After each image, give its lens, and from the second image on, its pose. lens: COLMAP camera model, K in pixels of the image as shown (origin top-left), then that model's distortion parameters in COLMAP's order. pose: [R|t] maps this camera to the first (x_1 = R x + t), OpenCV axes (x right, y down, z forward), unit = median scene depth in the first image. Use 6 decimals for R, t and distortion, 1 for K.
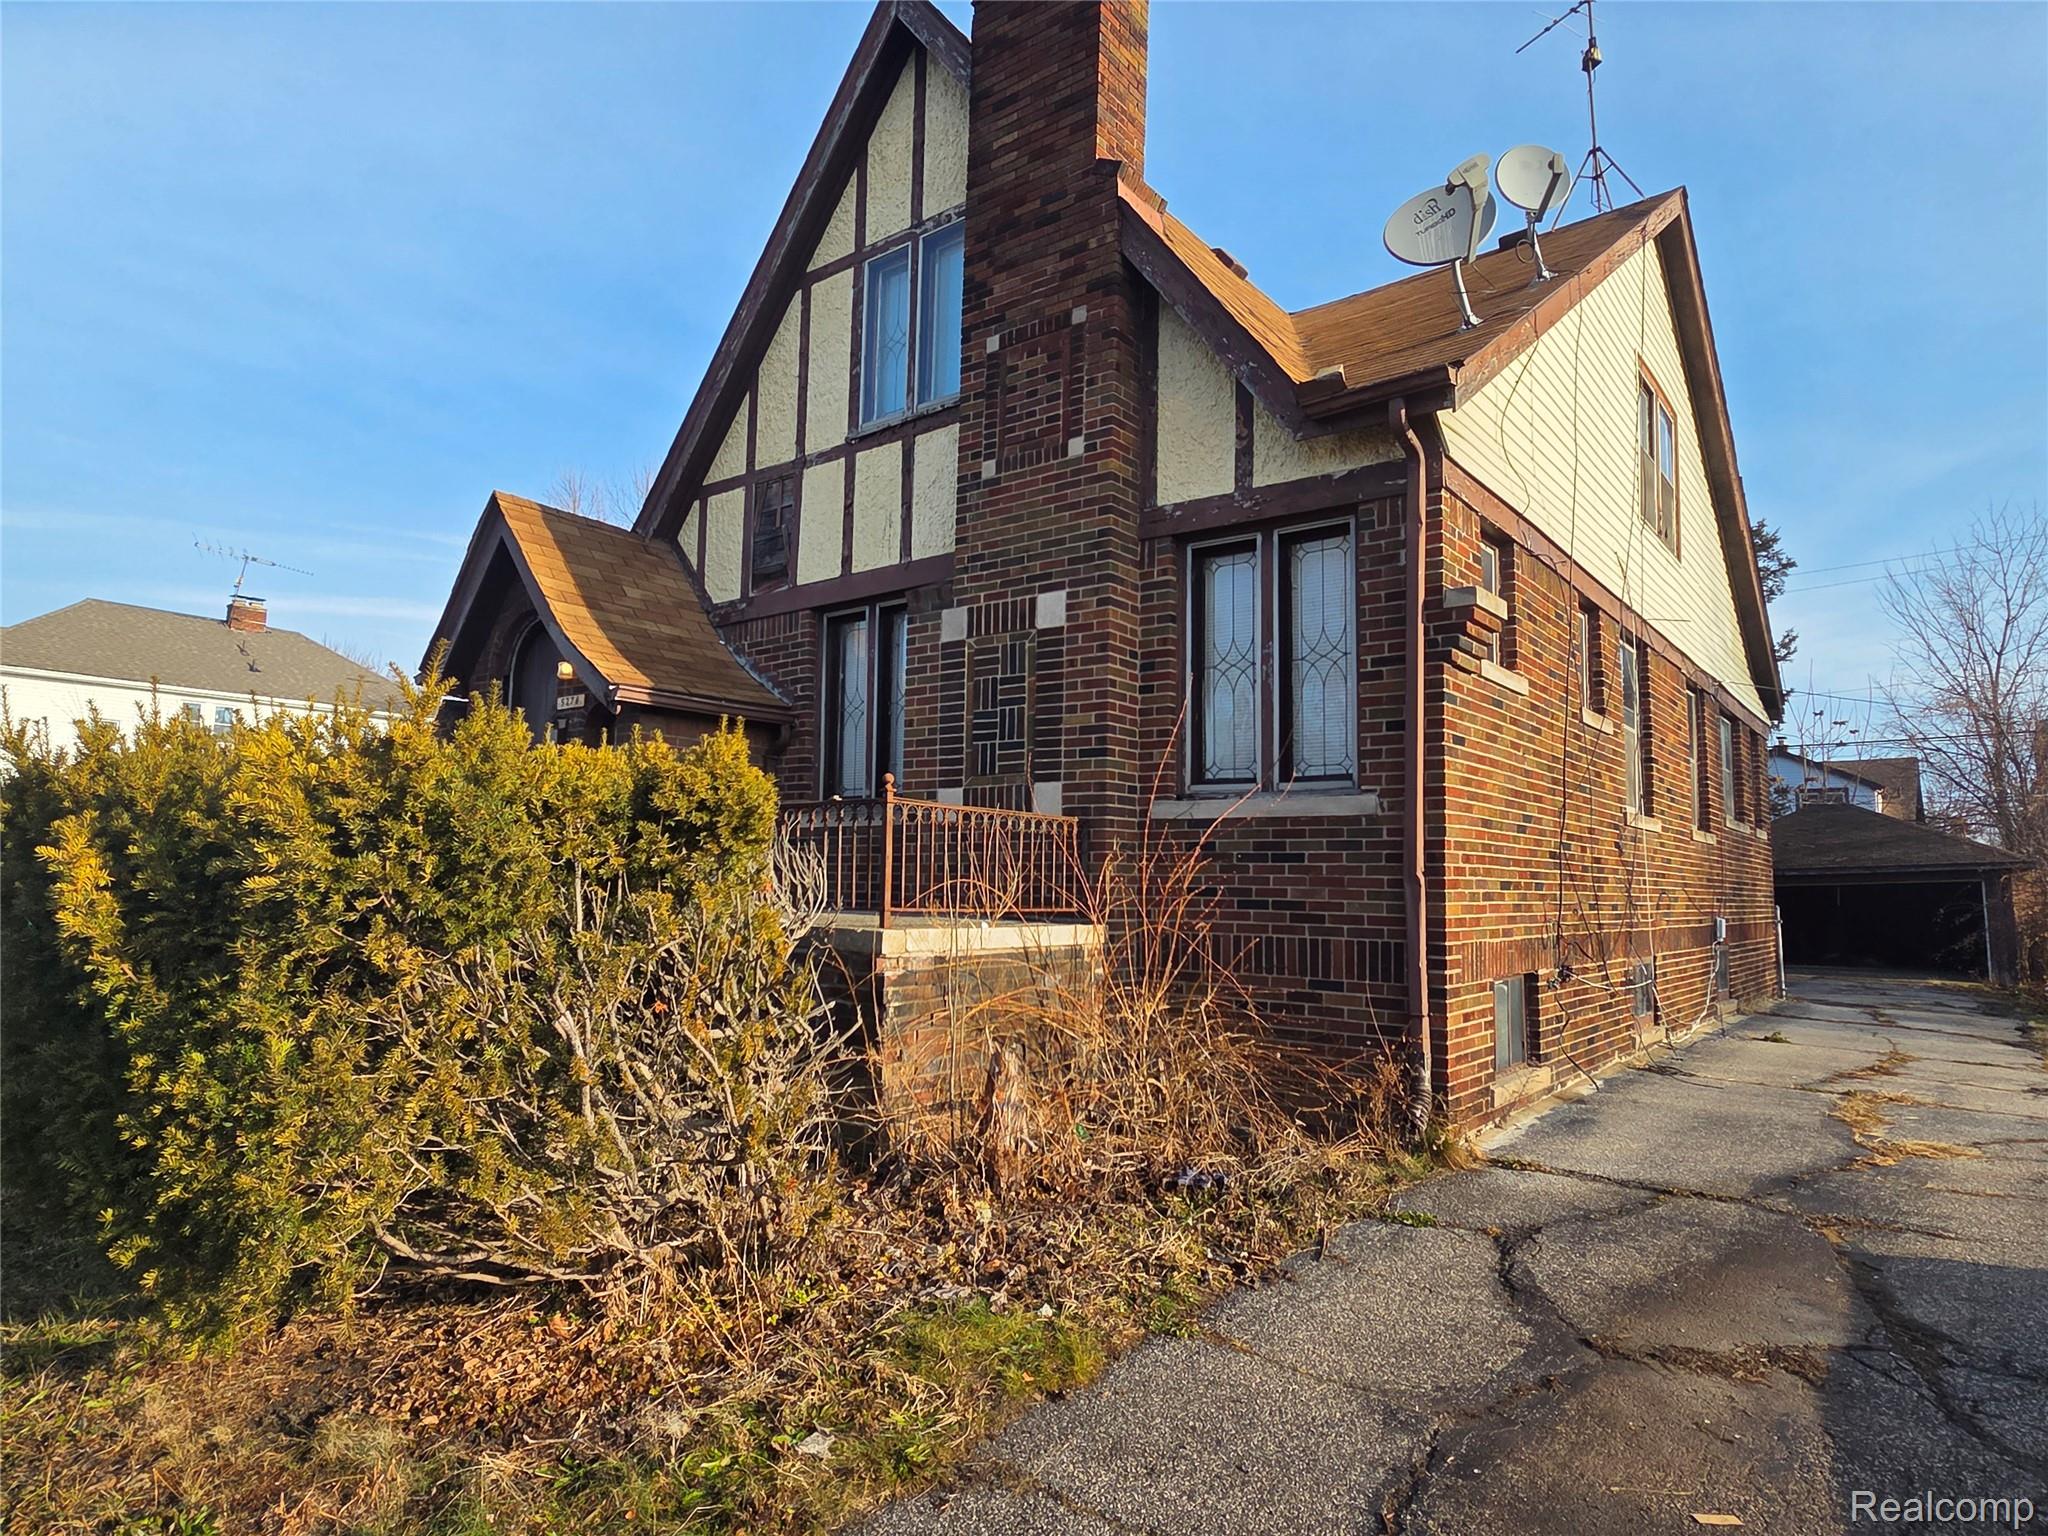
lens RADIAL K [[1182.2, 0, 1024.0], [0, 1182.2, 768.0], [0, 0, 1]] dist [0.007178, 0.001474]
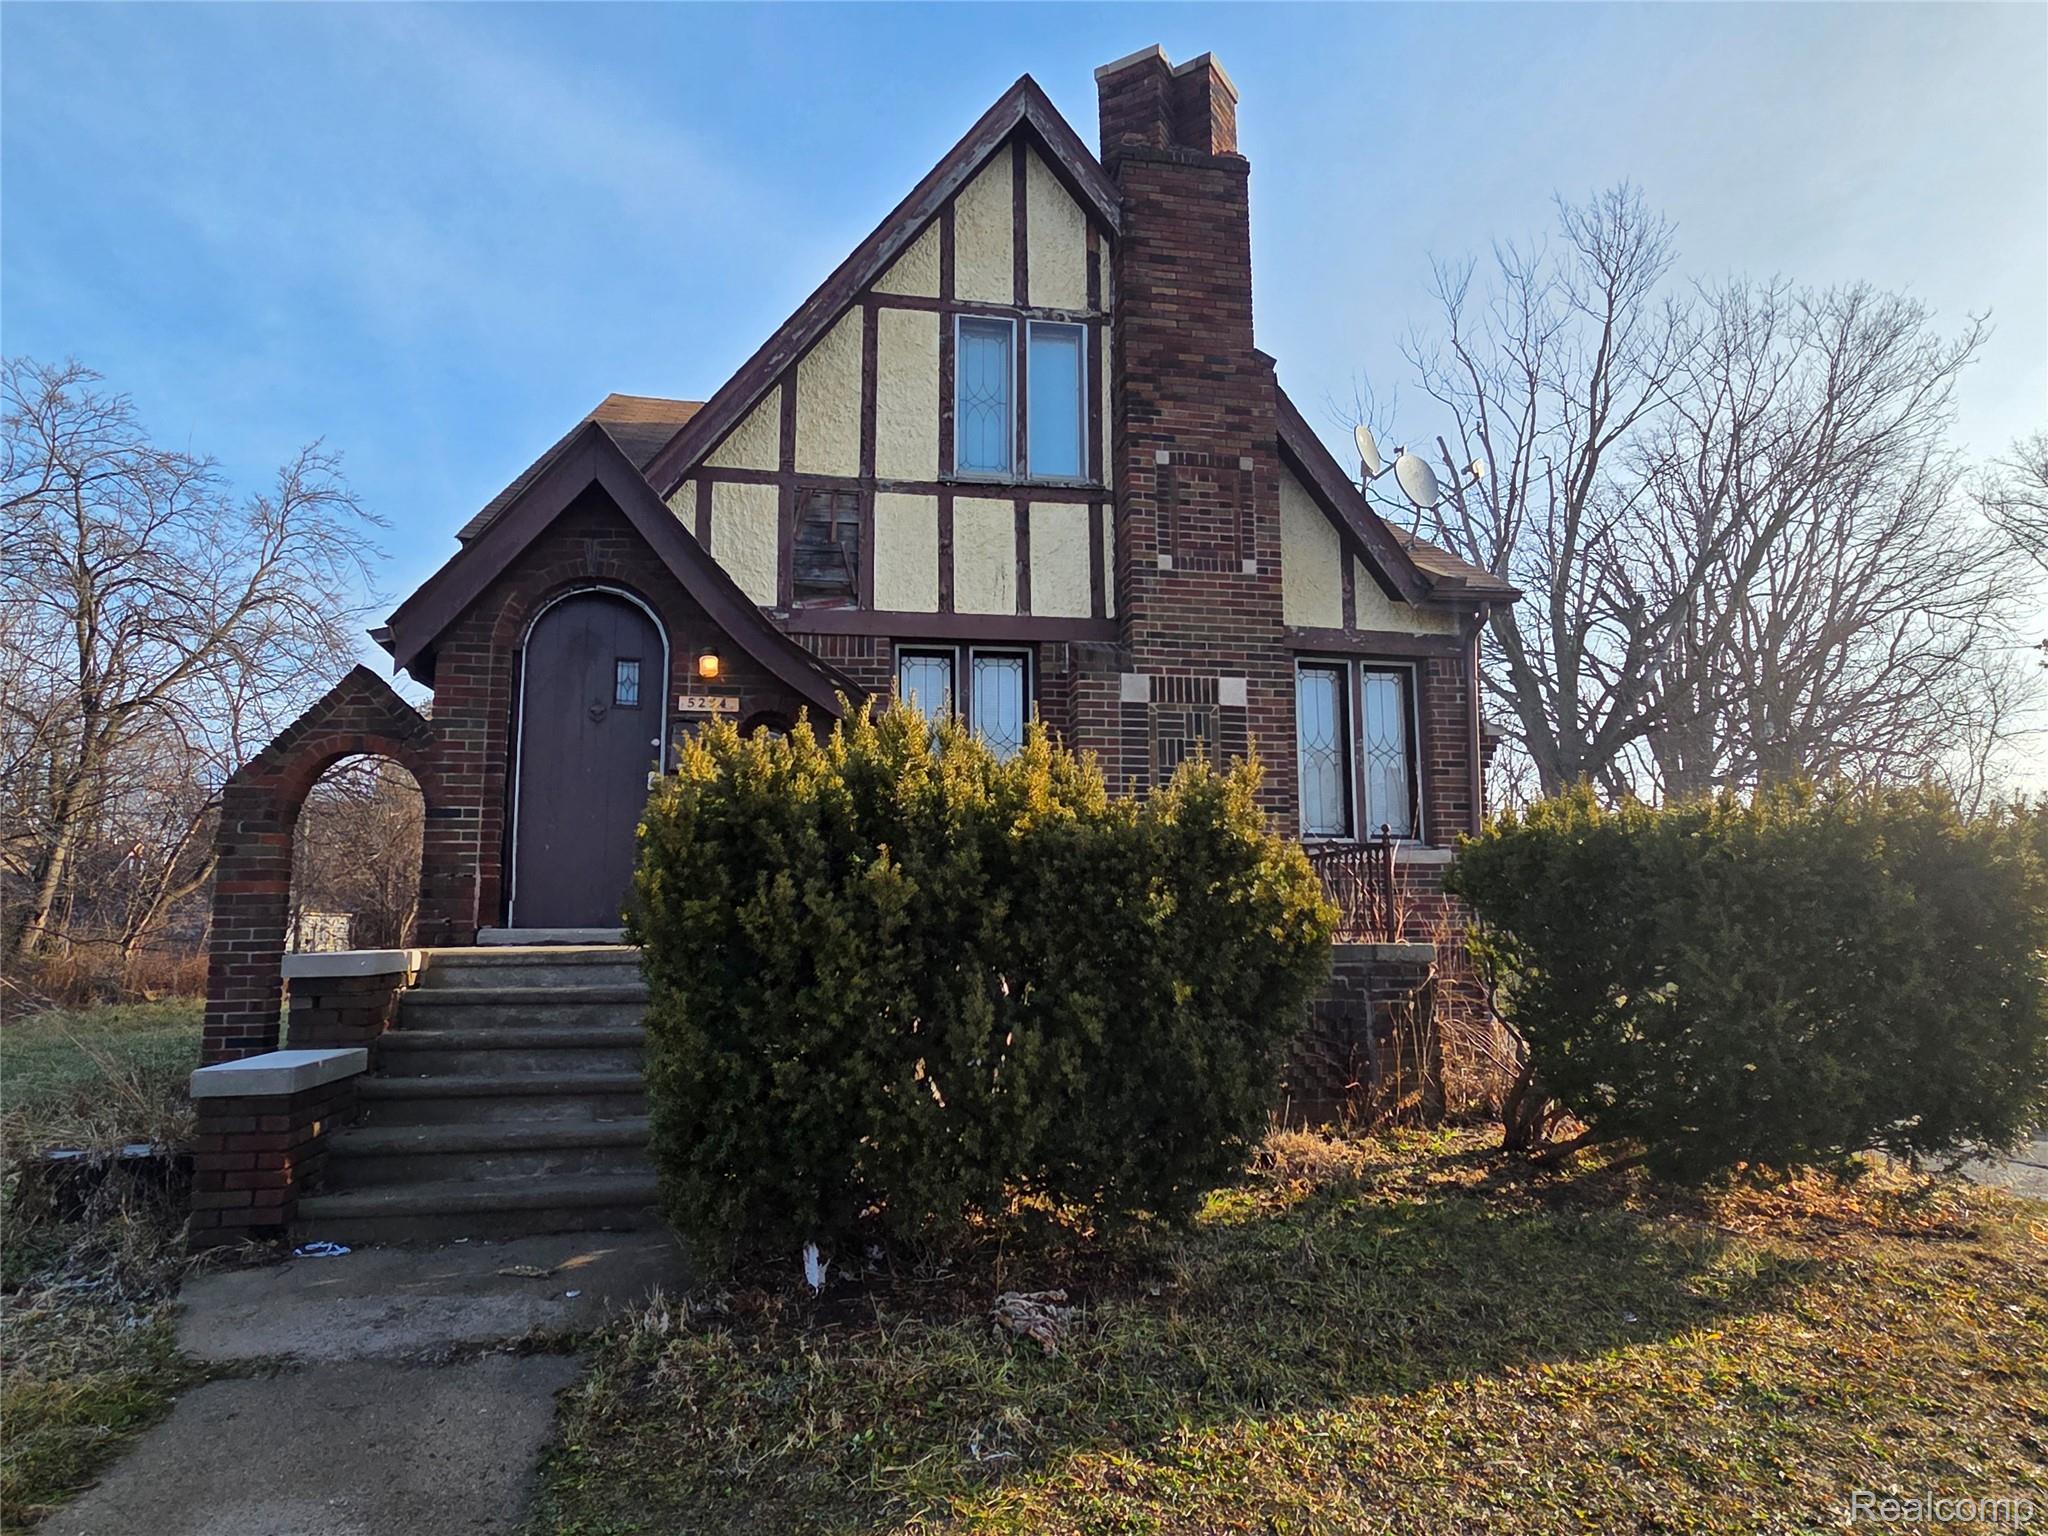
lens RADIAL K [[1182.2, 0, 1024.0], [0, 1182.2, 768.0], [0, 0, 1]] dist [0.007178, 0.001474]
pose [[0.667875, 0.081609, 0.739786, -0.977719], [-0.055954, 0.996663, -0.059431, 0.030790], [-0.742167, -0.001702, 0.670212, 0.309062]]
